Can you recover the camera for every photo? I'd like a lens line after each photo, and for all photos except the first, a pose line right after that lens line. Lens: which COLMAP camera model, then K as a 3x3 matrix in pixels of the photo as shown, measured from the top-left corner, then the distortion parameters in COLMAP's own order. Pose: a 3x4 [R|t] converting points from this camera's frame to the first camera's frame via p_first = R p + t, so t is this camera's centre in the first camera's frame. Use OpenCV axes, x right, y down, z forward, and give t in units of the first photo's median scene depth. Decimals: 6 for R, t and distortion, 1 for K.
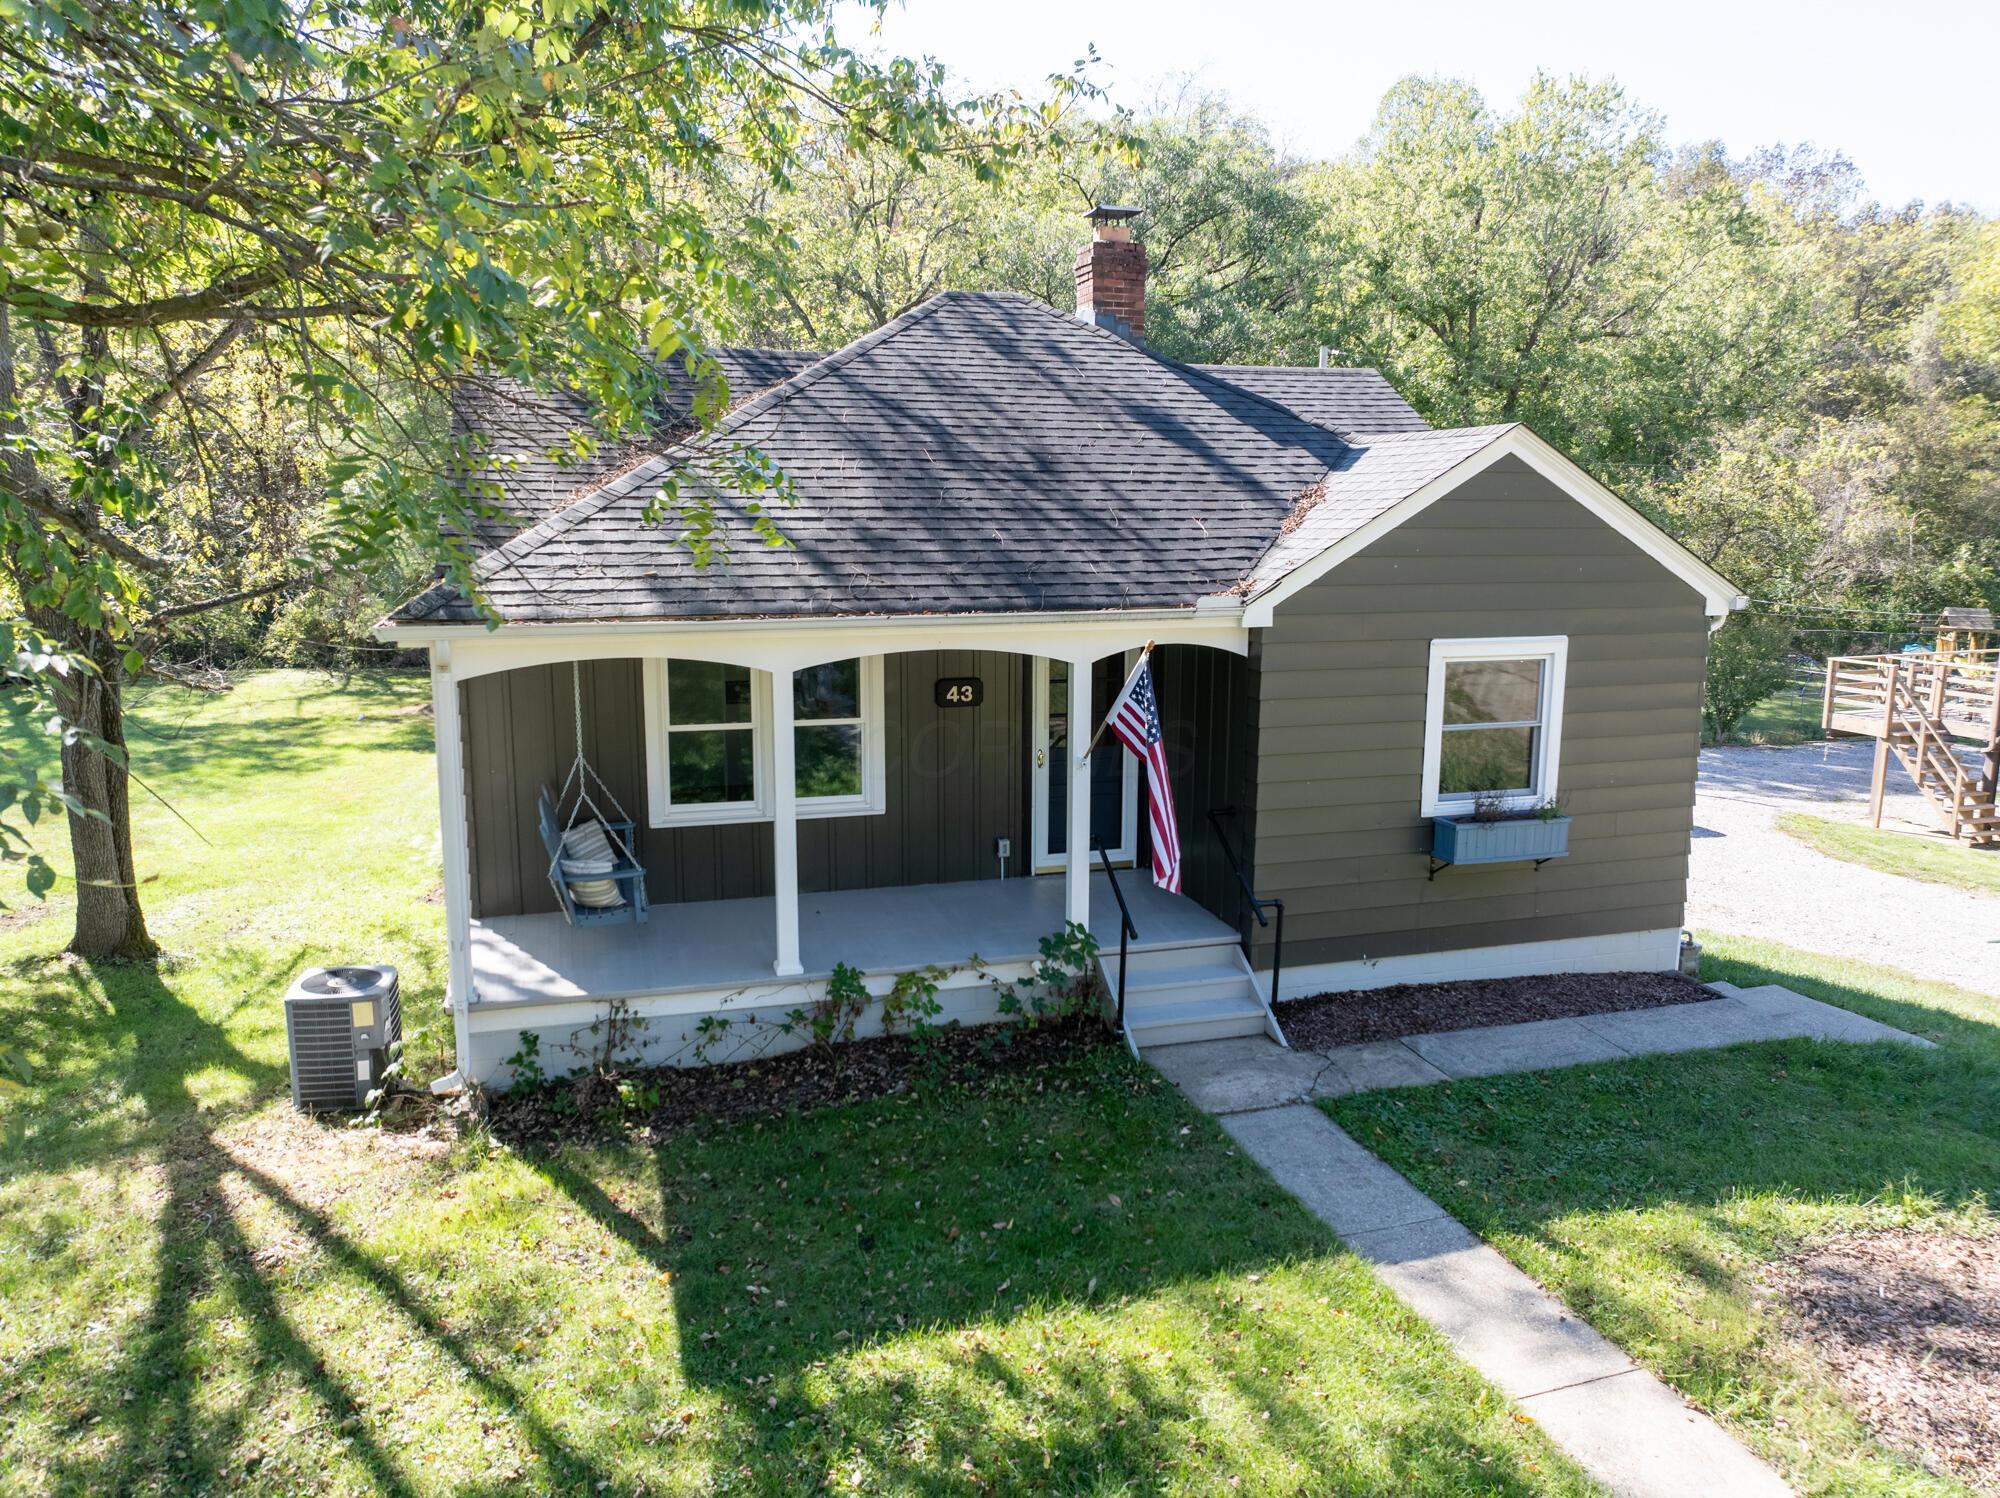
lens RADIAL K [[1399.7, 0, 990.7], [0, 1399.7, 729.6], [0, 0, 1]] dist [-0.060296, 0.034320]
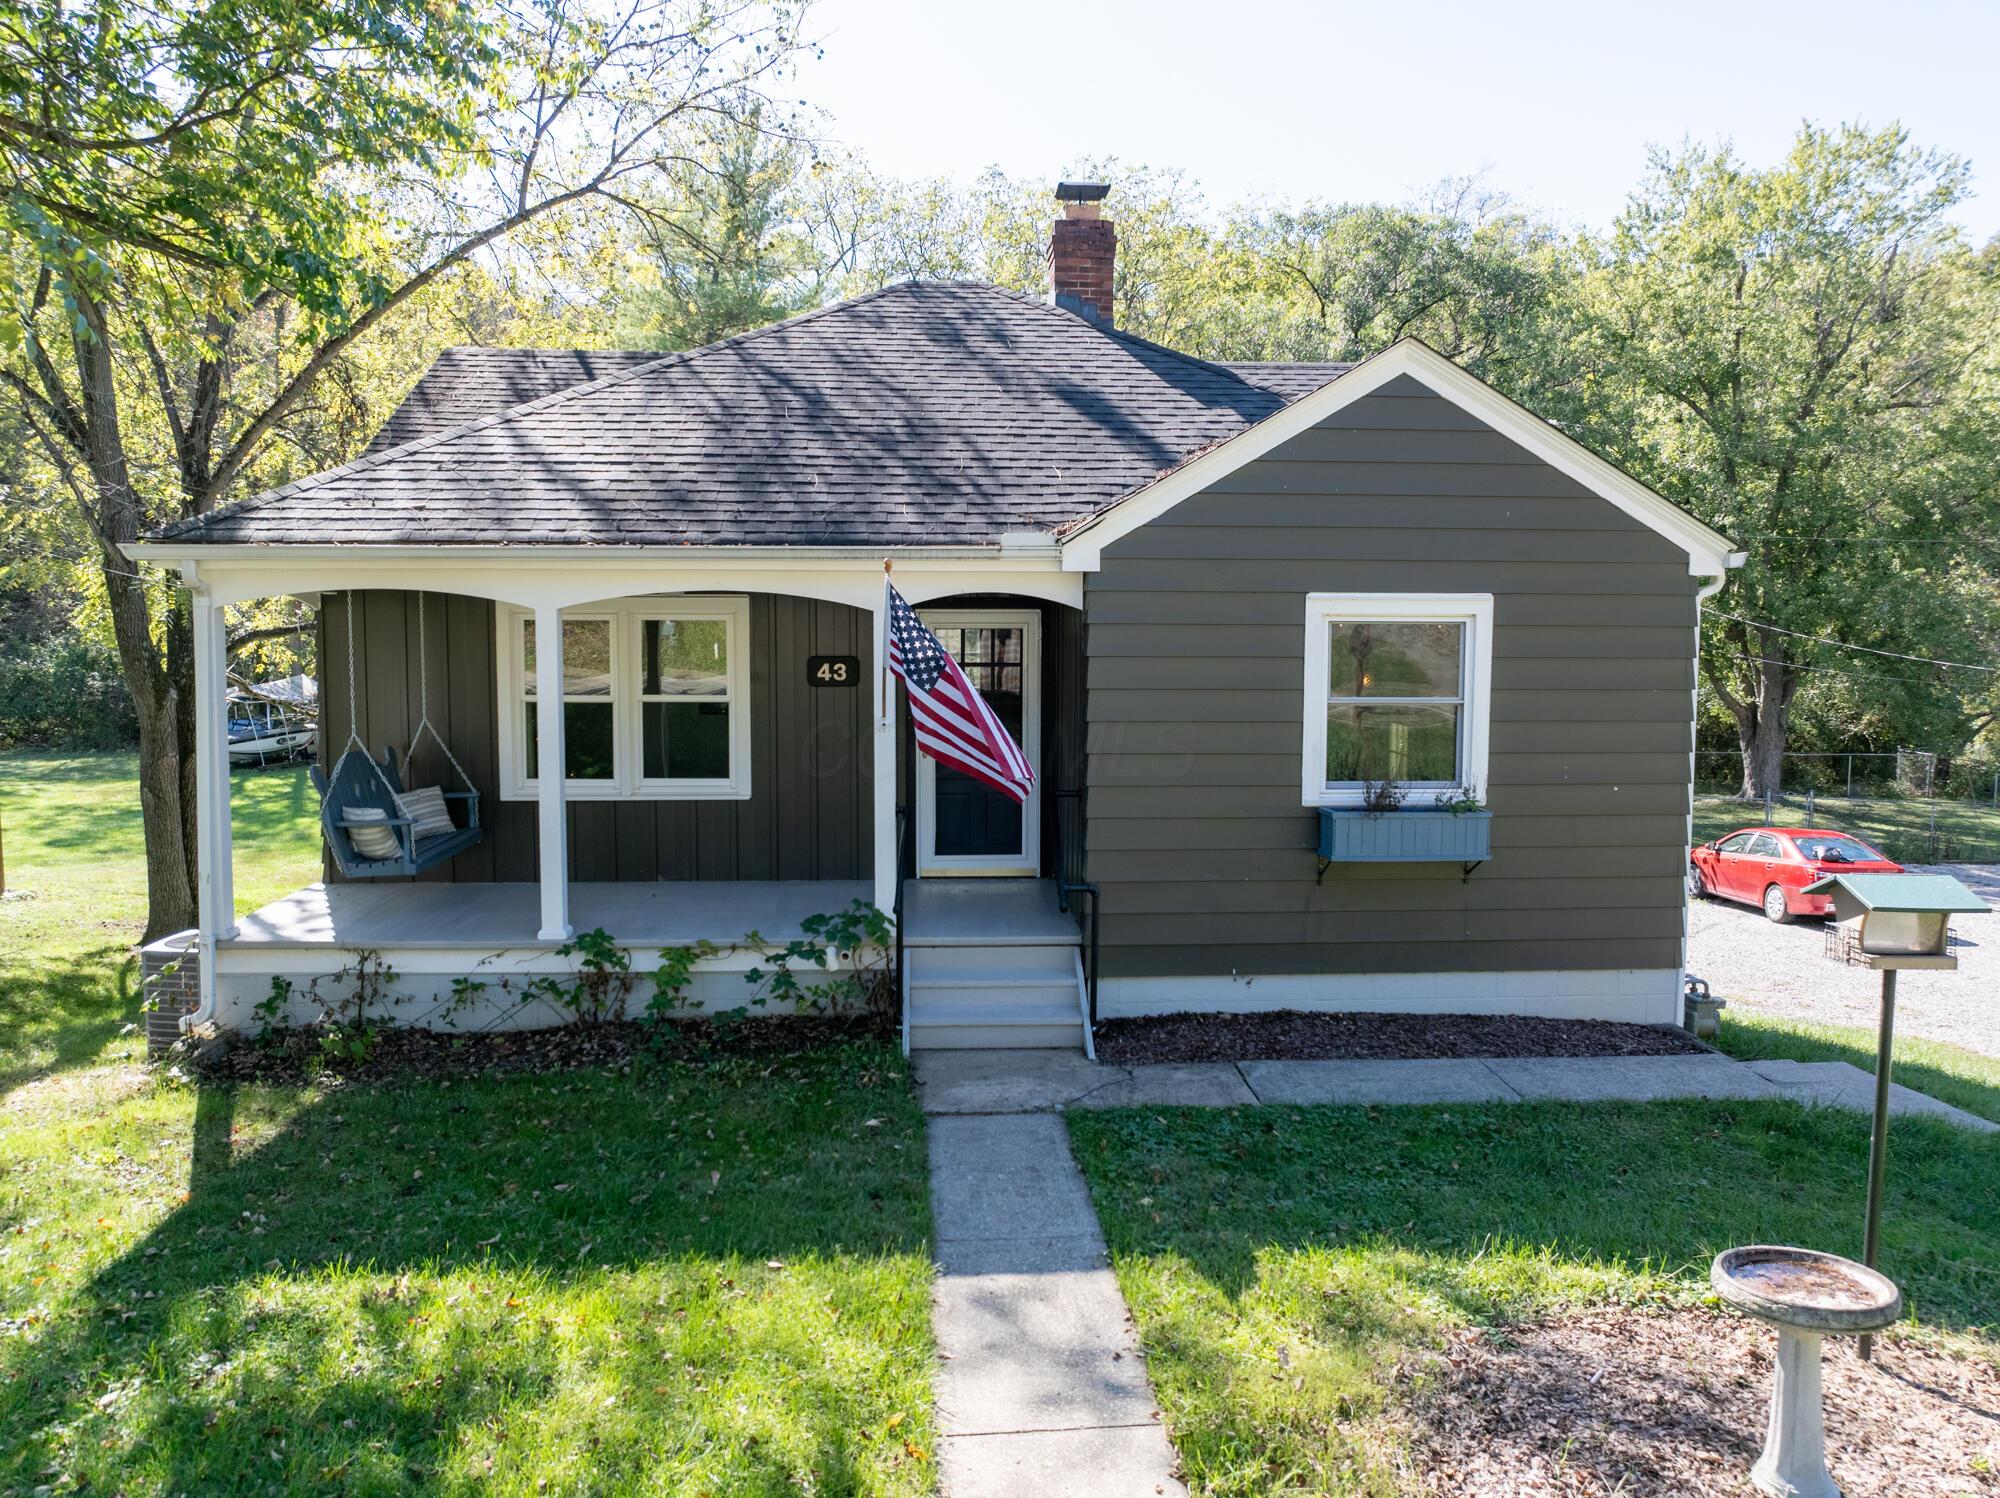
lens RADIAL K [[1399.7, 0, 997.3], [0, 1399.7, 734.5], [0, 0, 1]] dist [-0.060296, 0.034320]
pose [[0.975629, 0.016813, -0.218780, 0.332802], [-0.036656, 0.995537, -0.086958, 0.105979], [0.216342, 0.092858, 0.971892, 0.148489]]
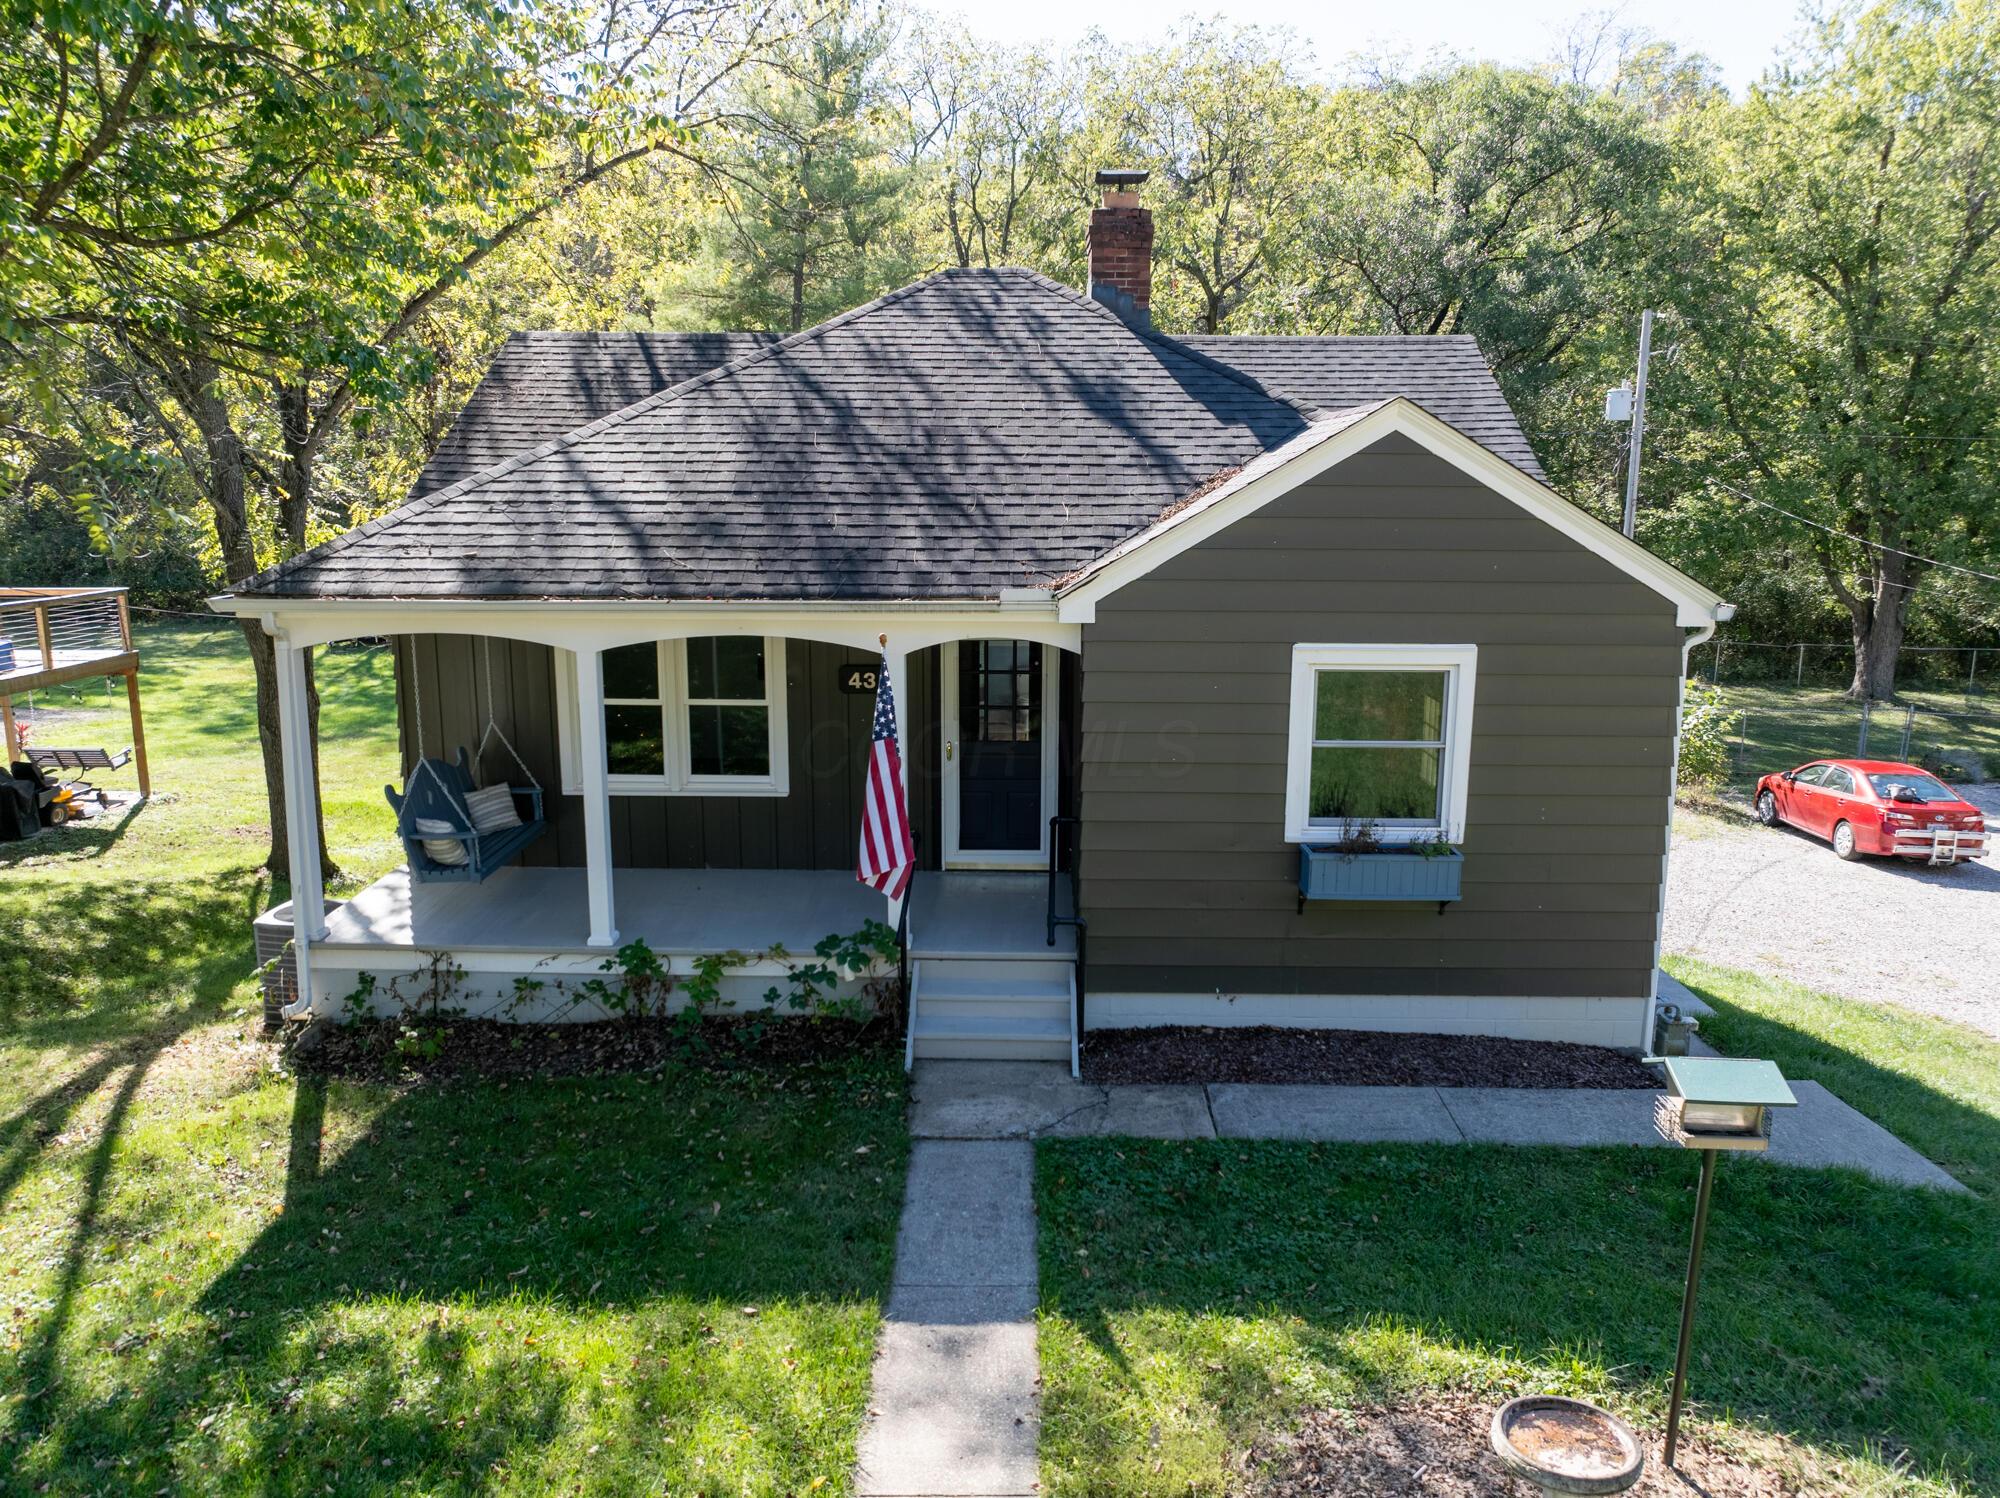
lens RADIAL K [[1399.7, 0, 1000.0], [0, 1399.7, 731.5], [0, 0, 1]] dist [-0.060296, 0.034320]
pose [[0.954676, 0.055649, -0.292400, 0.416904], [-0.050425, 0.998405, 0.025378, -0.022673], [0.293345, -0.009483, 0.955959, 0.099539]]
